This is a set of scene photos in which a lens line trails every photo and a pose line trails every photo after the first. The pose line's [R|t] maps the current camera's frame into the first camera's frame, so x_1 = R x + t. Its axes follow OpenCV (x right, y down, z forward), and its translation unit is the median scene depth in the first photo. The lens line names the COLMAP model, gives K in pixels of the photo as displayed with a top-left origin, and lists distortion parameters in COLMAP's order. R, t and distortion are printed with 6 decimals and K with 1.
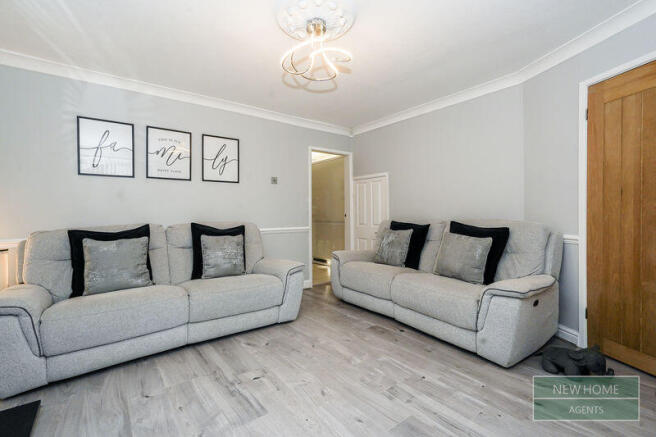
lens RADIAL K [[301.8, 0, 327.3], [0, 301.8, 216.1], [0, 0, 1]] dist [0.002341, 0.000248]
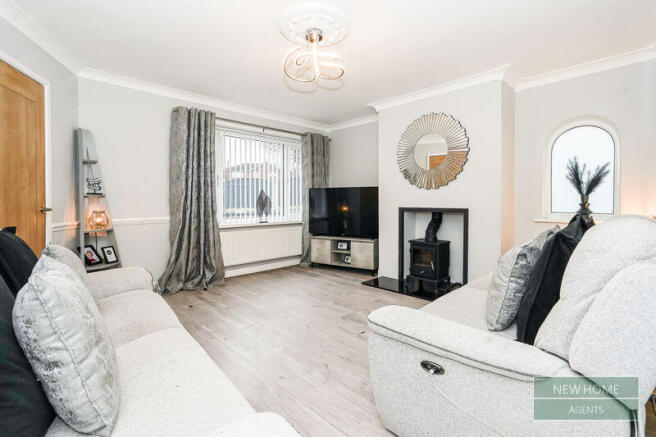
lens RADIAL K [[301.8, 0, 329.8], [0, 301.8, 215.0], [0, 0, 1]] dist [0.002341, 0.000248]
pose [[-0.993758, -0.003415, -0.111502, 0.044786], [-0.006204, 0.999676, 0.024674, 0.016948], [0.111382, 0.025211, -0.993458, 2.222448]]
